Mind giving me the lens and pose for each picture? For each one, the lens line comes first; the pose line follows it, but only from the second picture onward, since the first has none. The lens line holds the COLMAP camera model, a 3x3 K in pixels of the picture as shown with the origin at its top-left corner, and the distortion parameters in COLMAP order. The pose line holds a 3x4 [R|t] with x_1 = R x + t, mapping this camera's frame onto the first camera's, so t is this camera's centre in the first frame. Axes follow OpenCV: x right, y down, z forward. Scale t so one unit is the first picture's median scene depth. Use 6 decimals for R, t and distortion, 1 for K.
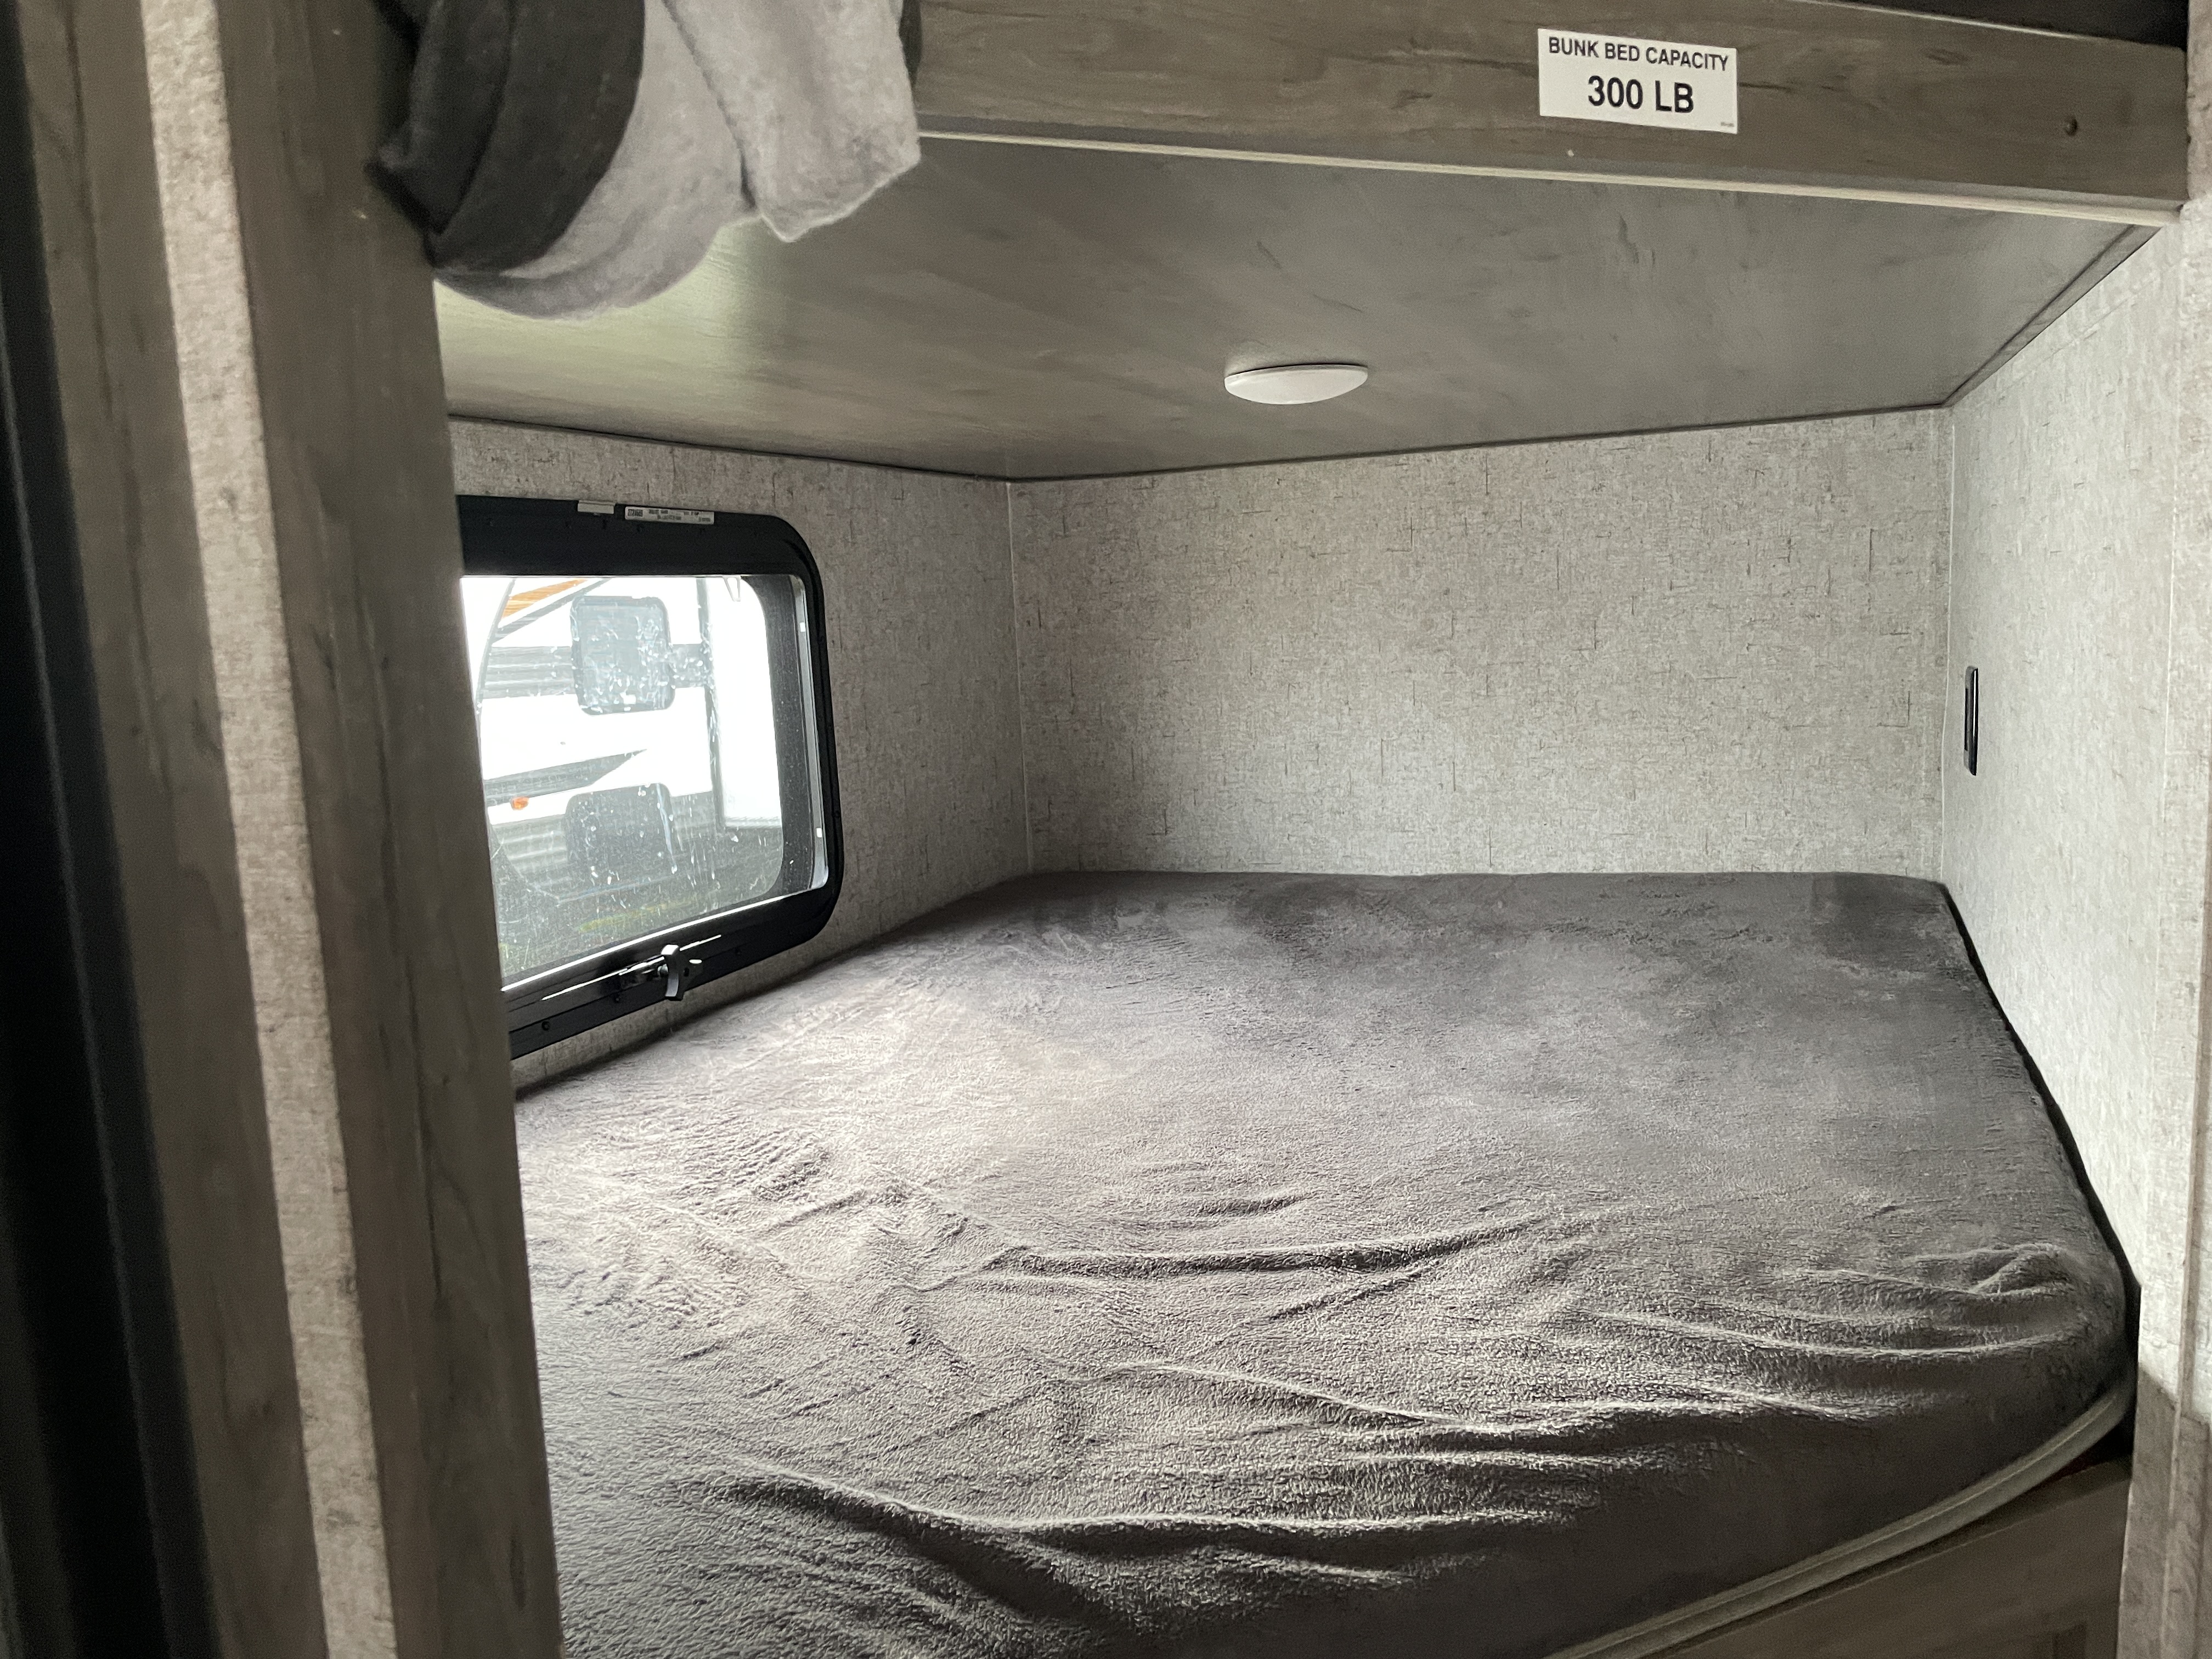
lens RADIAL K [[1676.1, 0, 1107.4], [0, 1676.1, 822.2], [0, 0, 1]] dist [0.087584, -0.121390]
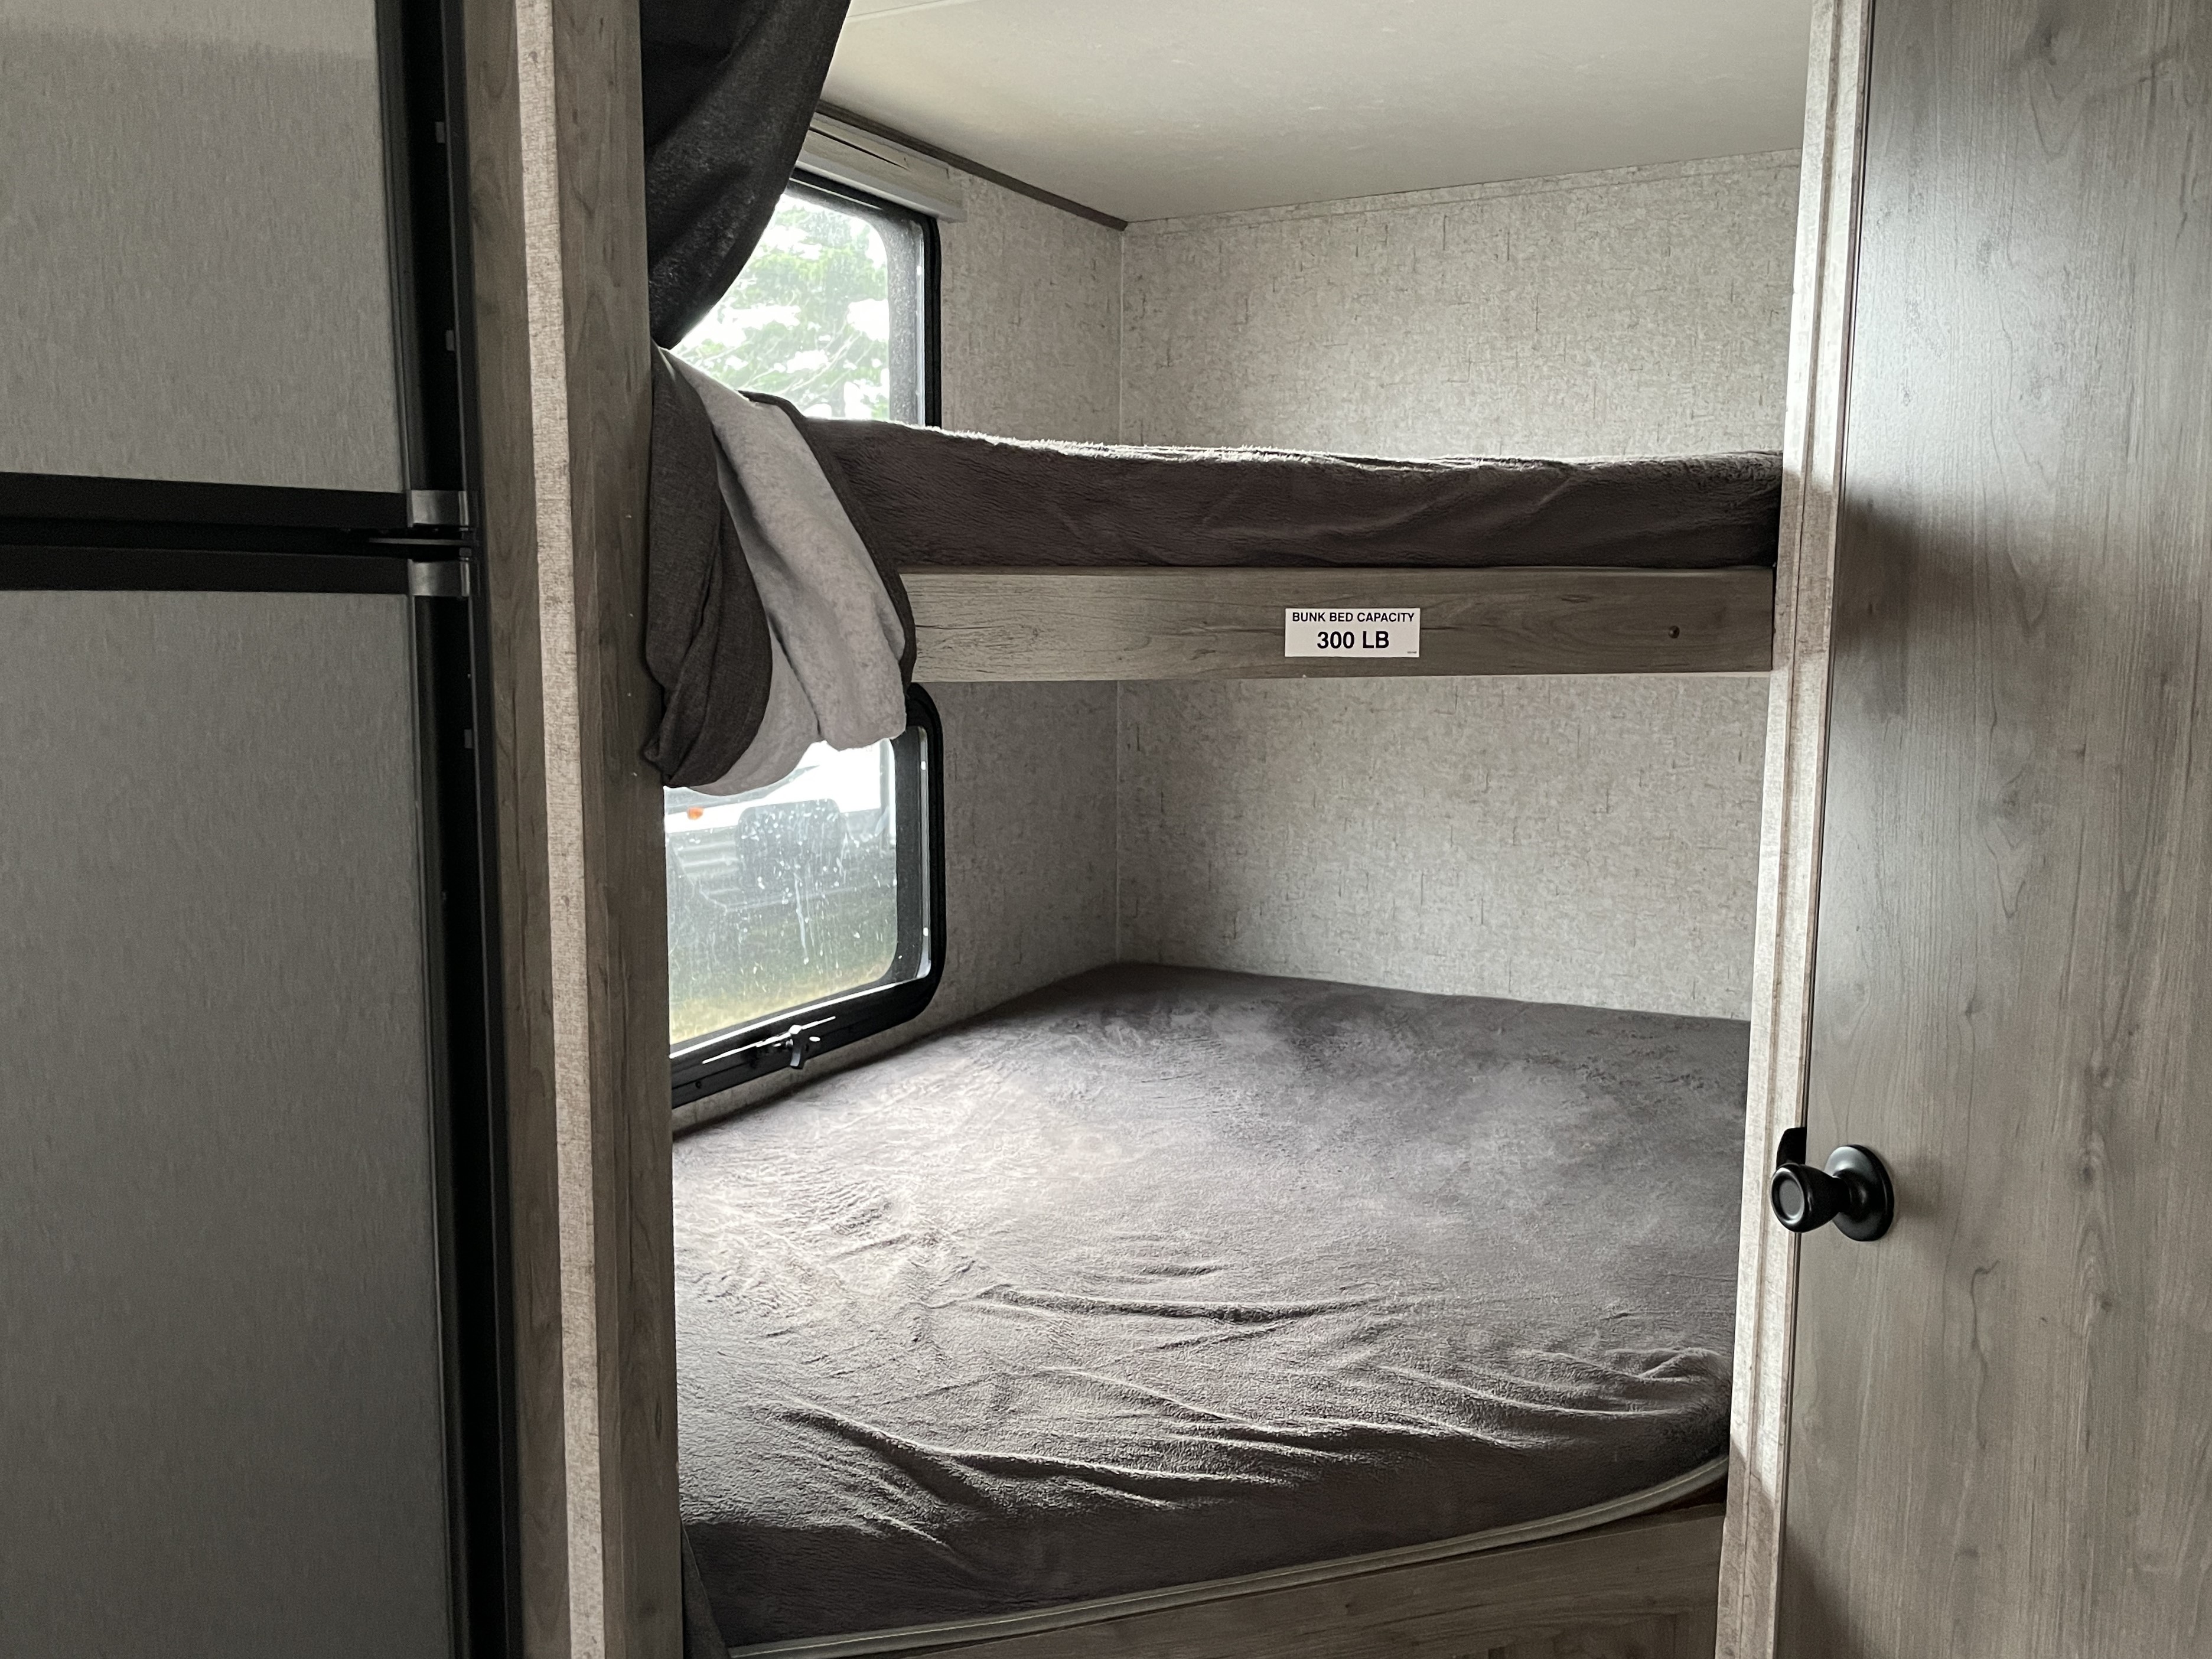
lens RADIAL K [[1812.8, 0, 1117.9], [0, 1812.8, 824.5], [0, 0, 1]] dist [0.097522, -0.139528]
pose [[0.992174, 0.066522, -0.105666, 0.197891], [-0.066928, 0.997758, -0.000295, -0.157432], [0.105409, 0.007365, 0.994402, -0.584012]]
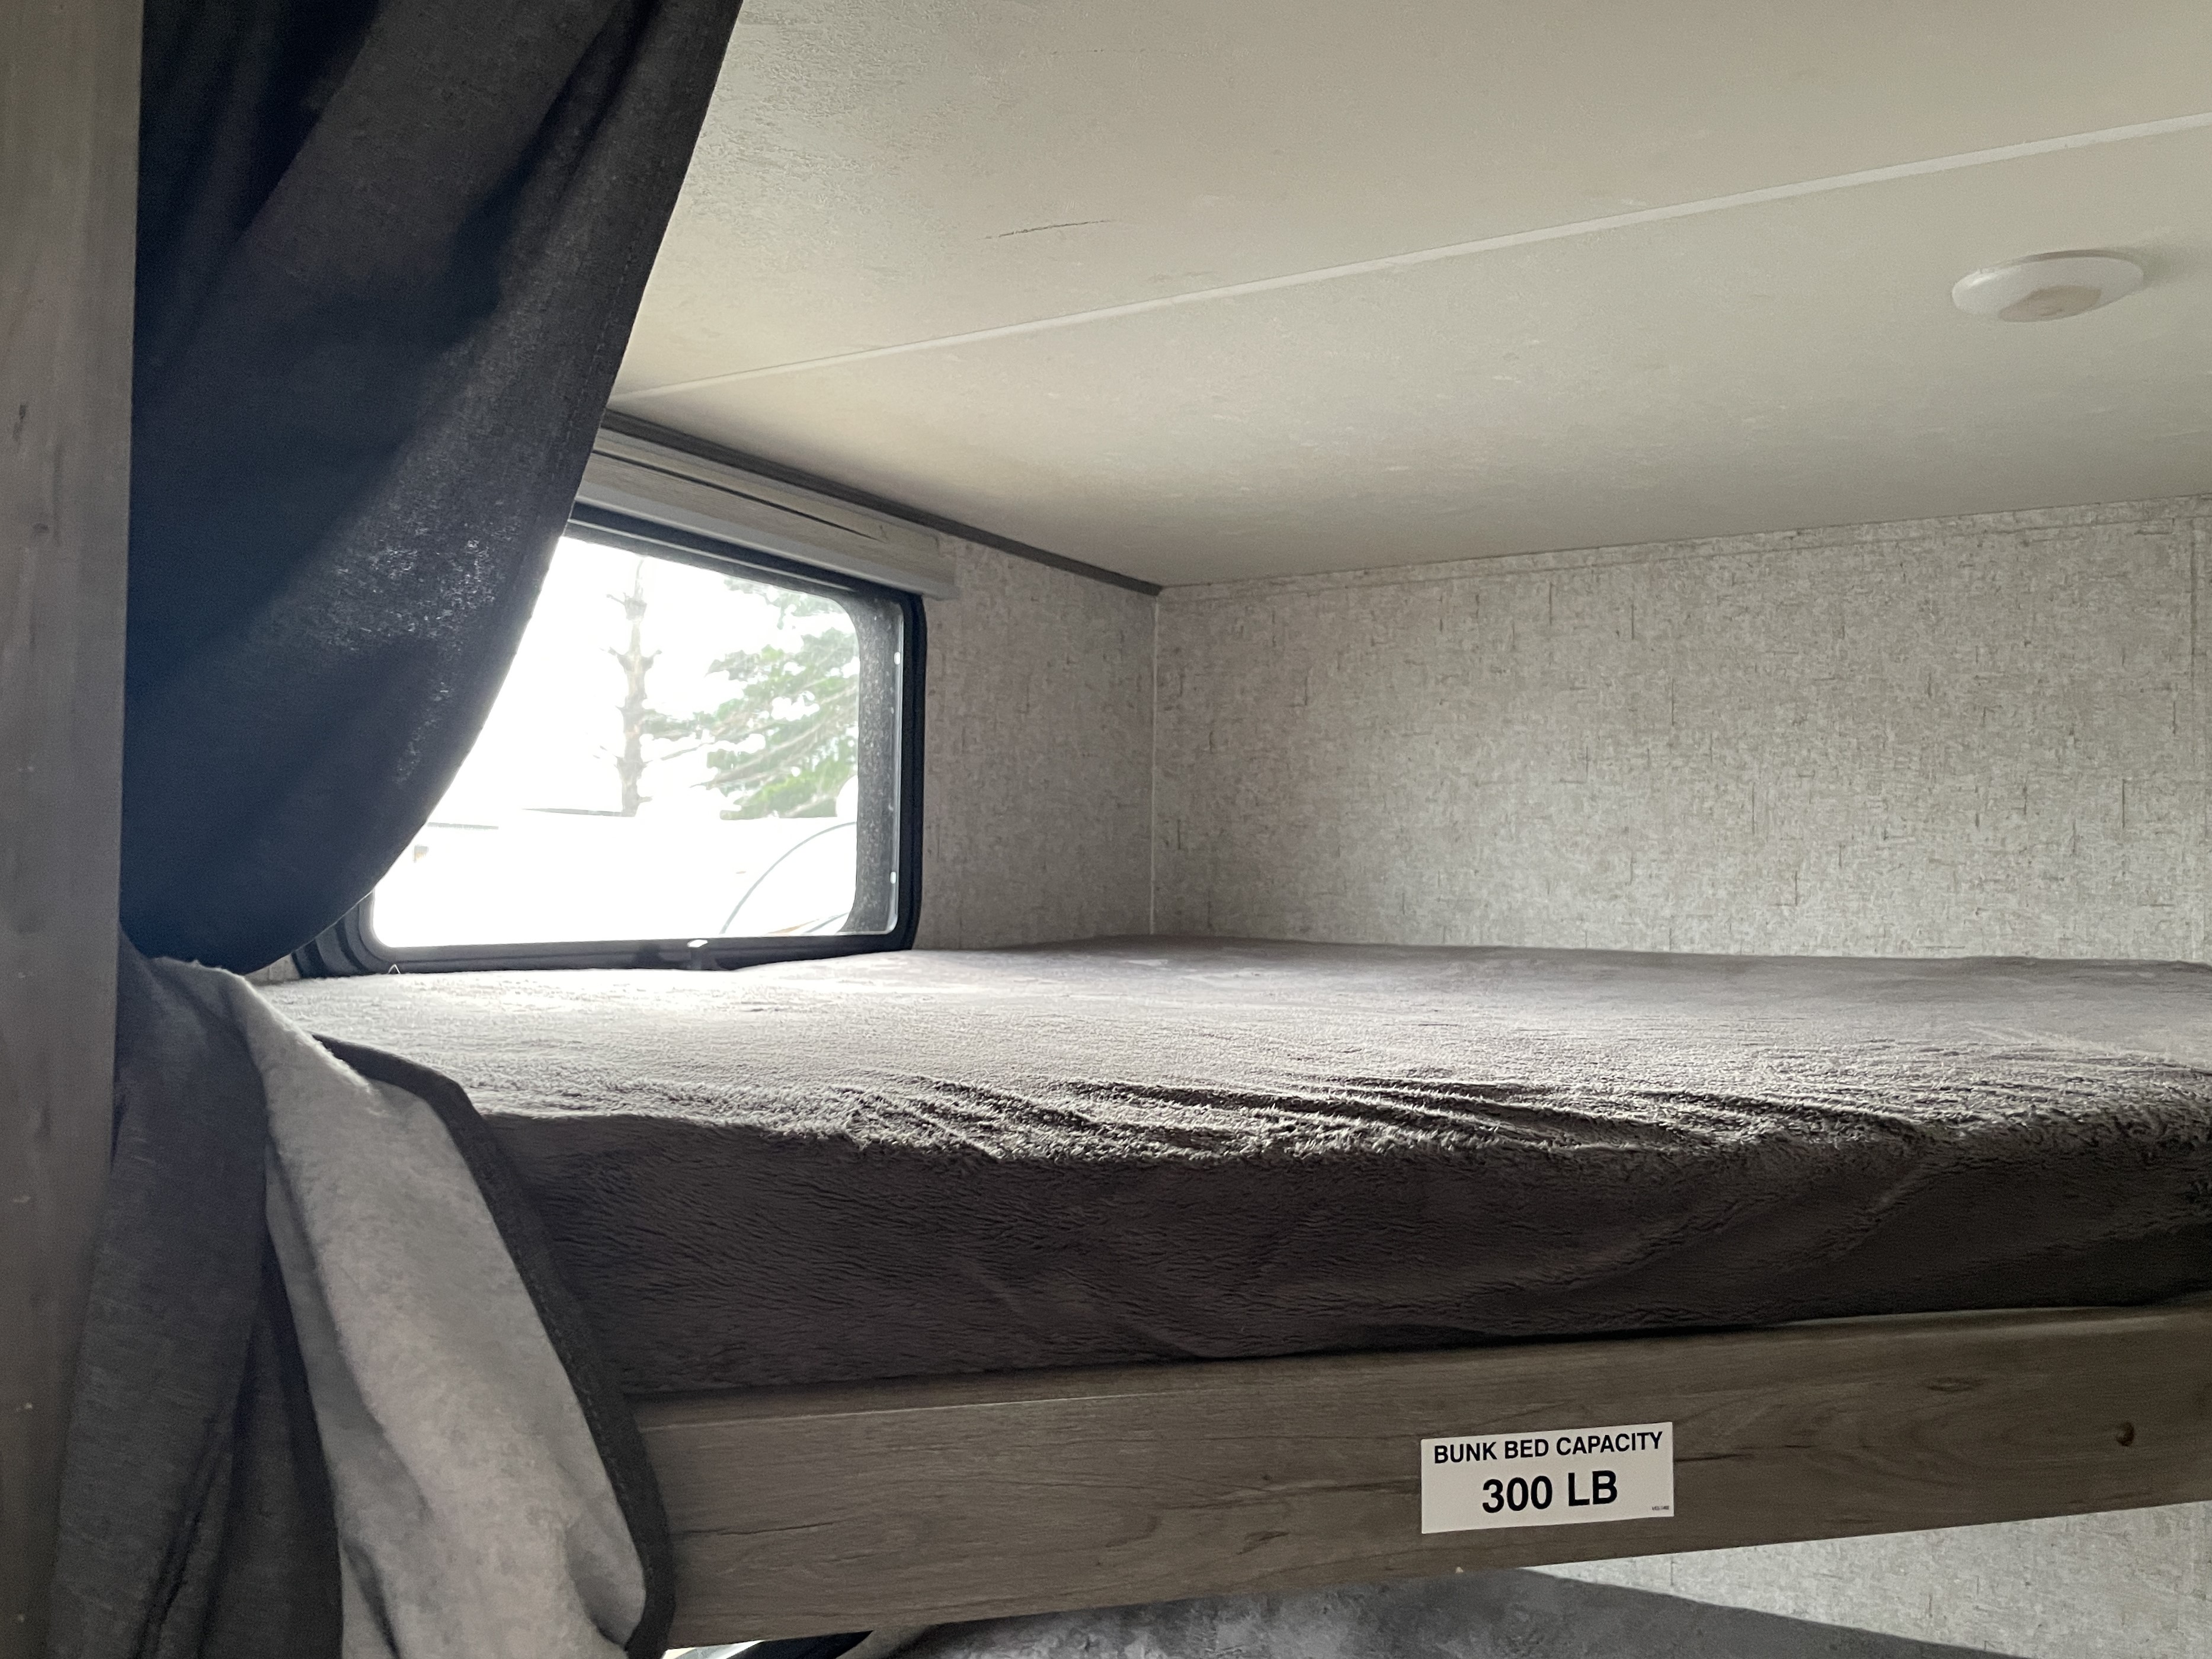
lens RADIAL K [[1818.5, 0, 1106.0], [0, 1818.5, 829.5], [0, 0, 1]] dist [0.096977, -0.143158]
pose [[0.987507, 0.052992, -0.148395, 0.145127], [-0.075911, 0.985257, -0.153316, -0.420353], [0.138083, 0.162665, 0.976971, -0.023520]]
